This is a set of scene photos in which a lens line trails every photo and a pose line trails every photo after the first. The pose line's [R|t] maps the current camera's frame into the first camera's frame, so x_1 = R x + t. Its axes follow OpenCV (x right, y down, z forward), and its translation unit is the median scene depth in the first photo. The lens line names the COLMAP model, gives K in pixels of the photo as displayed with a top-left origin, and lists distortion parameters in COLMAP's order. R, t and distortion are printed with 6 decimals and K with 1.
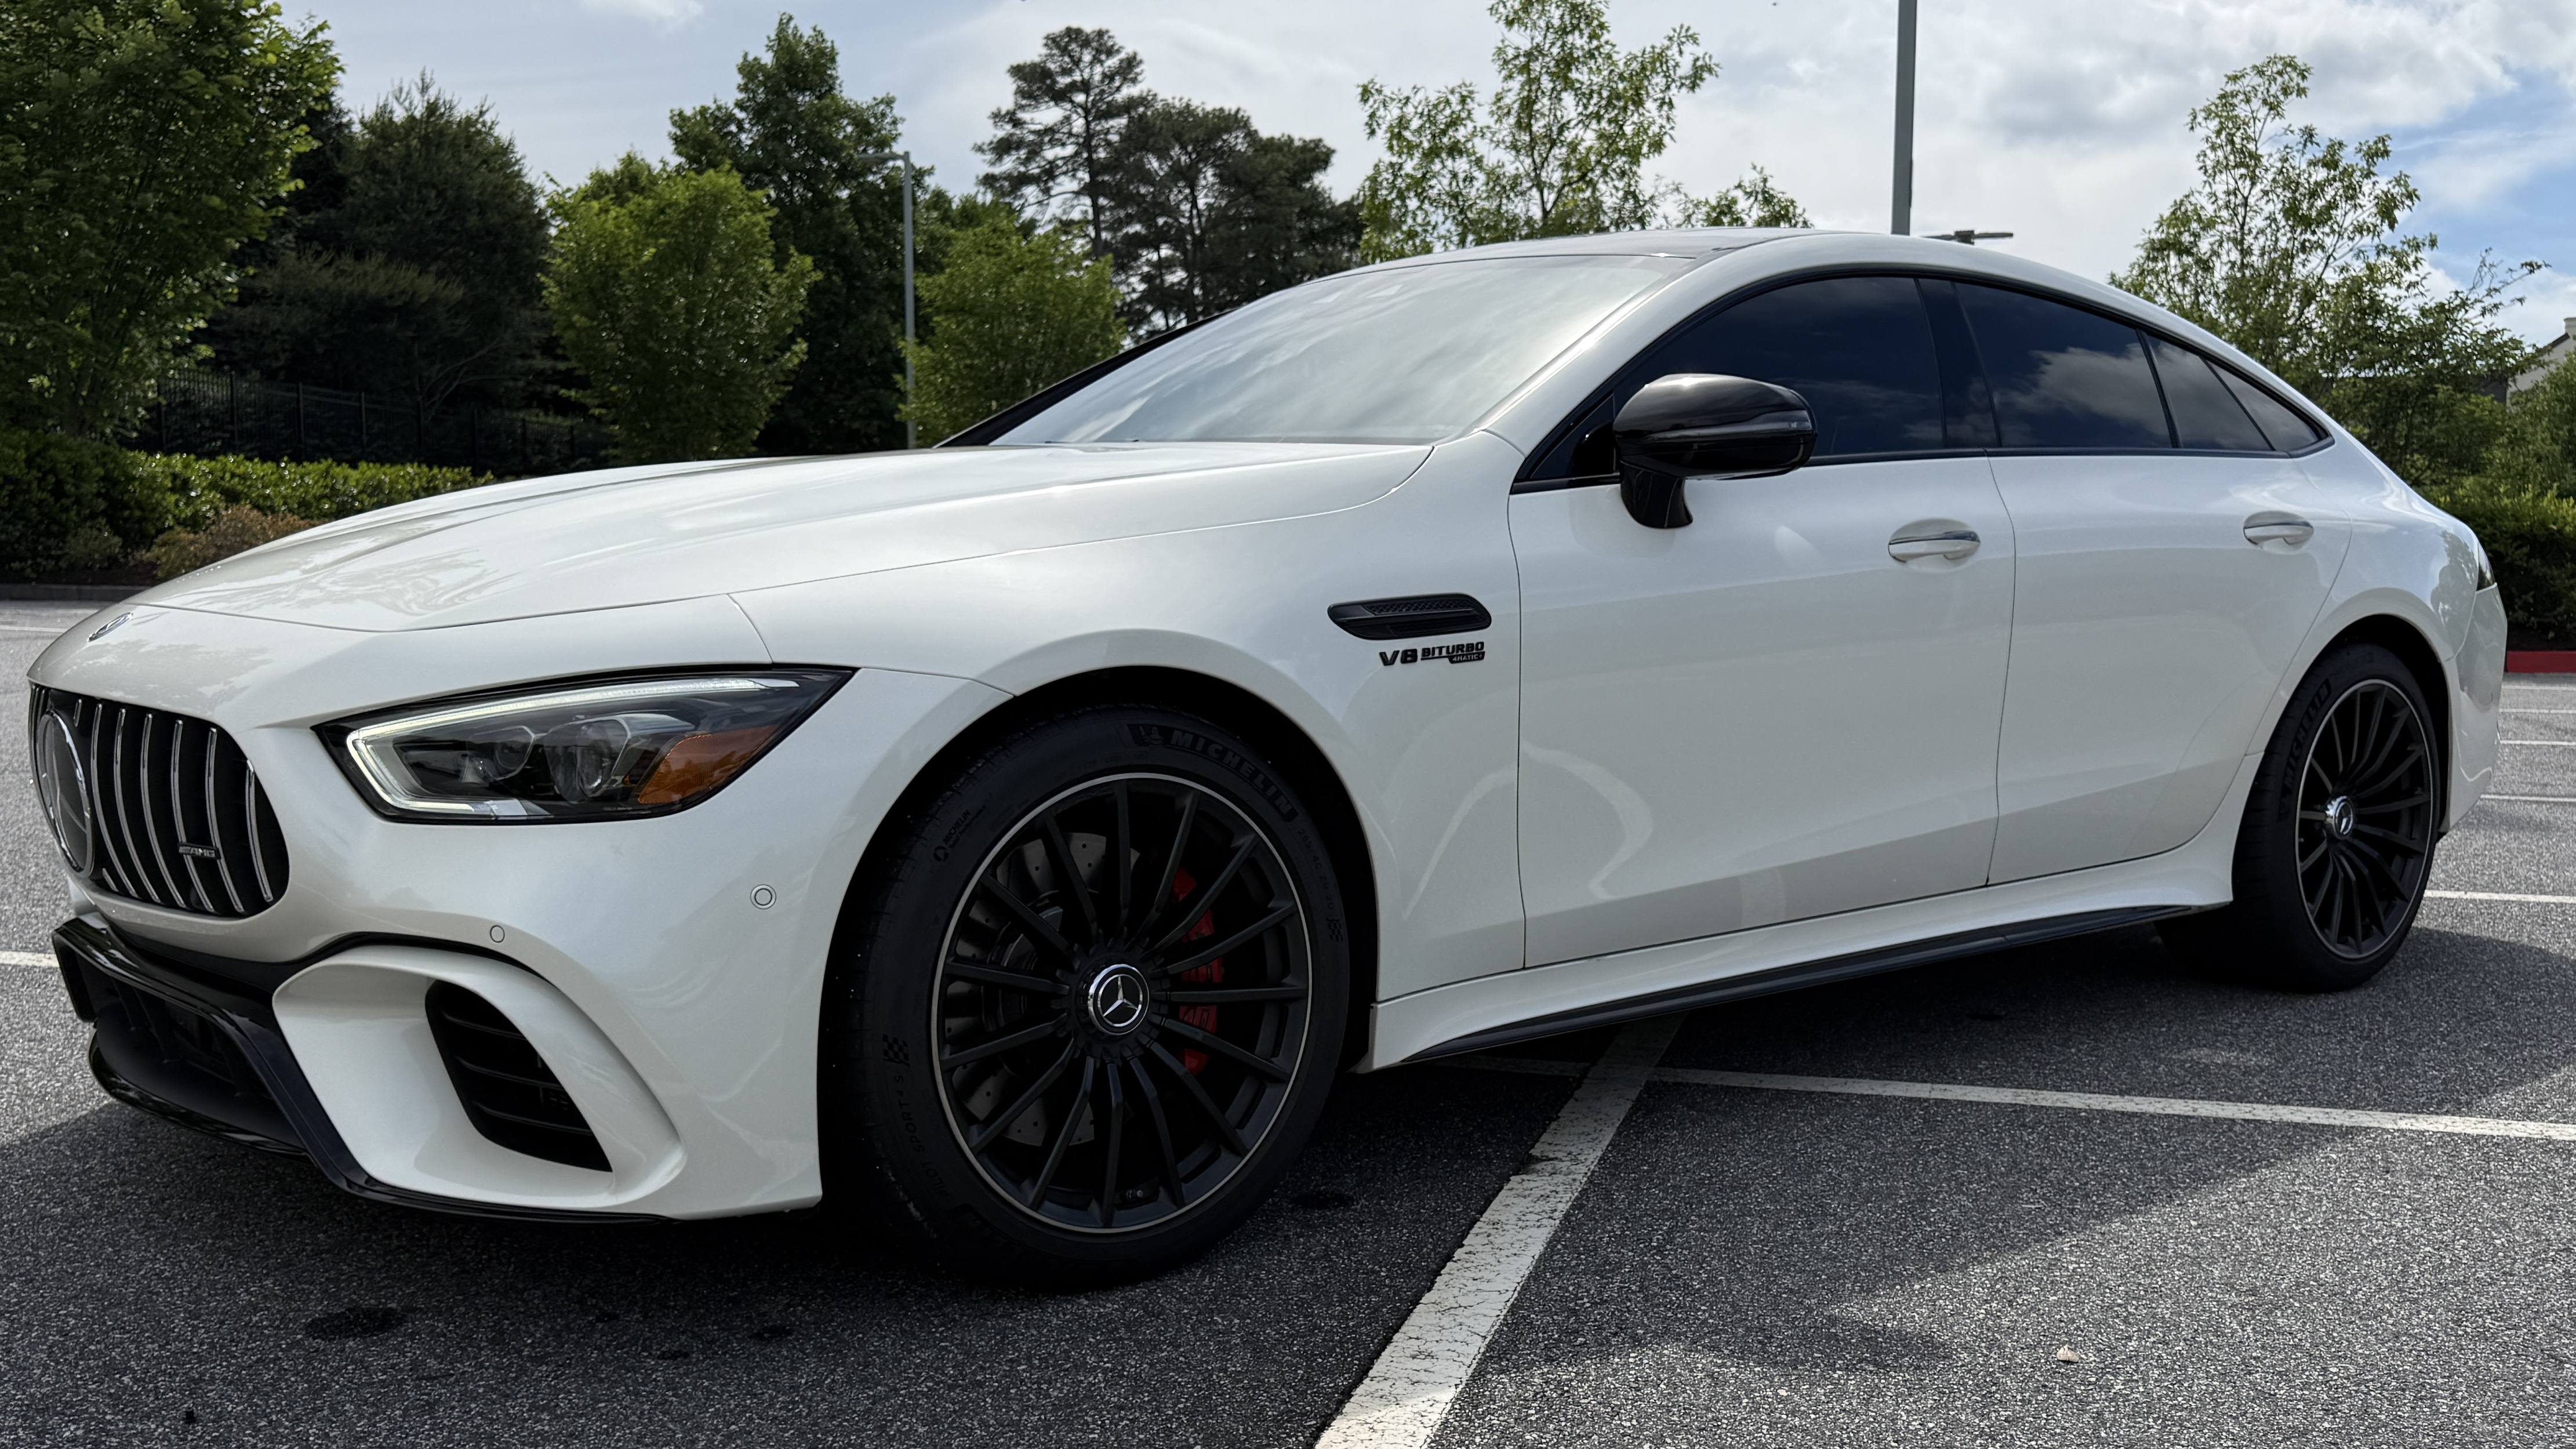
lens RADIAL K [[1926.5, 0, 1288.0], [0, 1926.5, 724.5], [0, 0, 1]] dist [-0.001661, 0.000946]
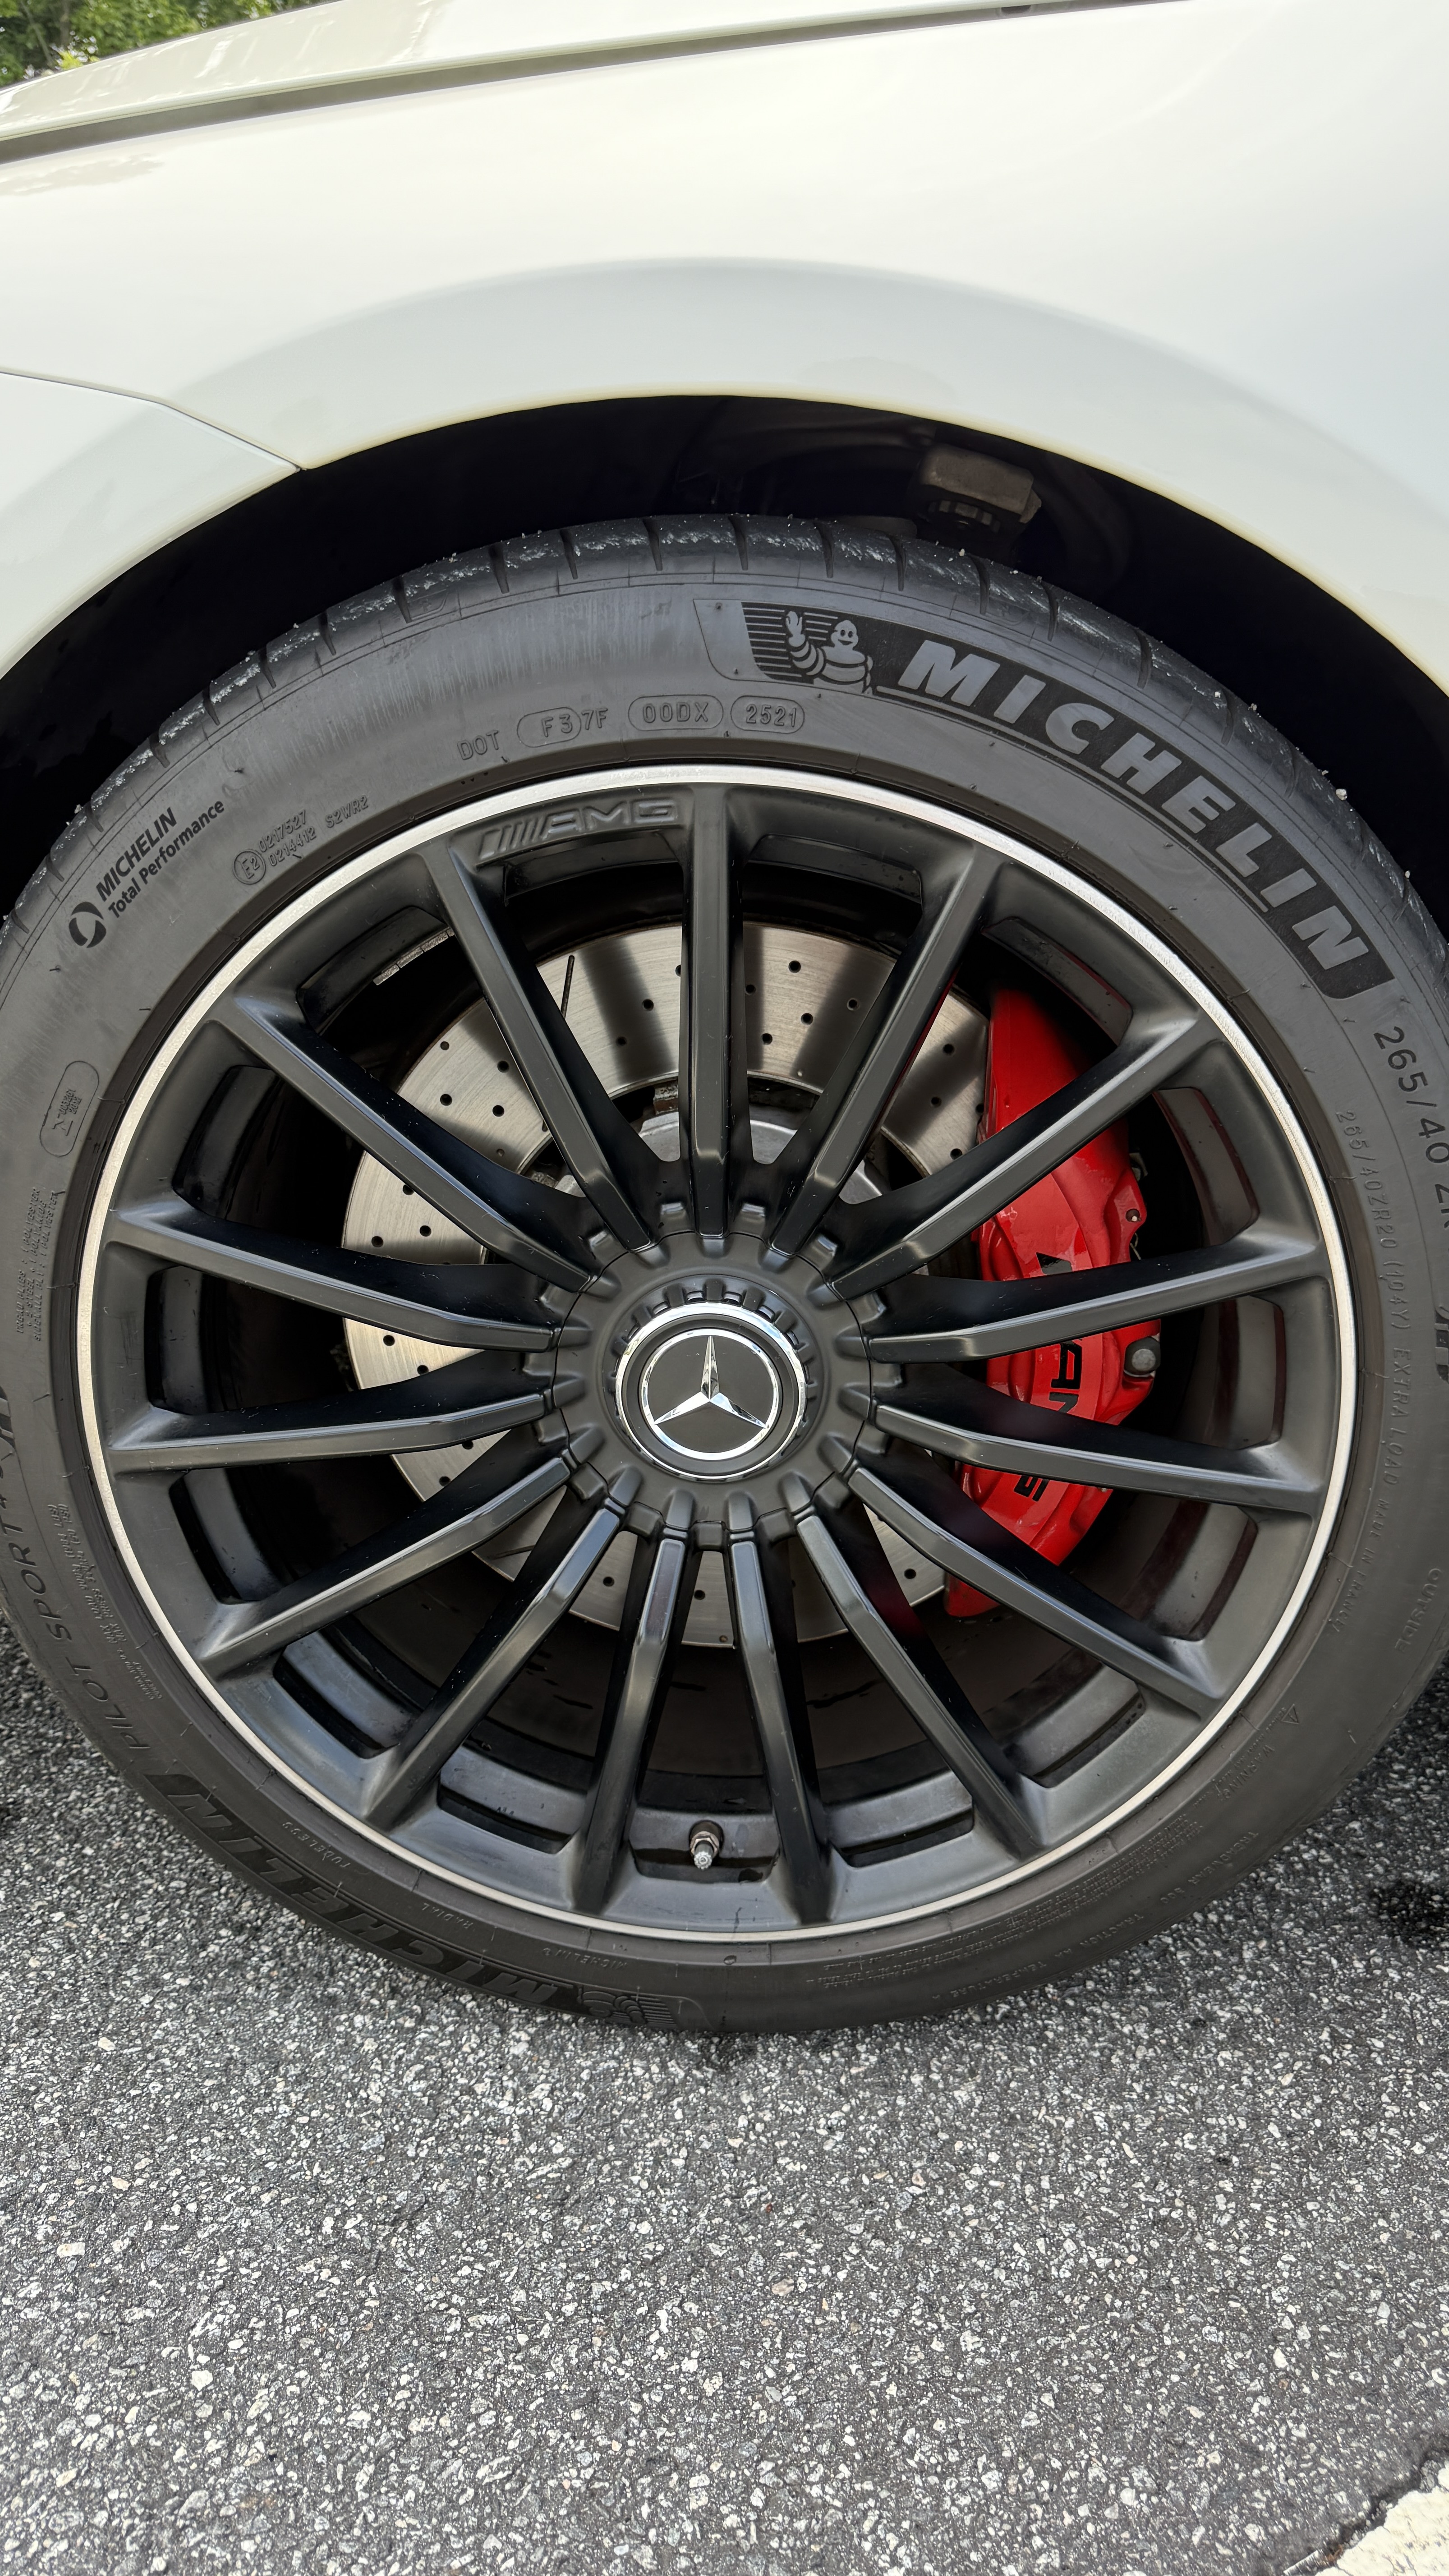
lens RADIAL K [[1926.4, 0, 724.5], [0, 1926.4, 1288.0], [0, 0, 1]] dist [-0.001661, 0.000946]
pose [[0.757029, 0.282853, -0.588983, 0.126530], [-0.091506, 0.938452, 0.333069, 0.000475], [0.646942, -0.198247, 0.736318, 0.728875]]
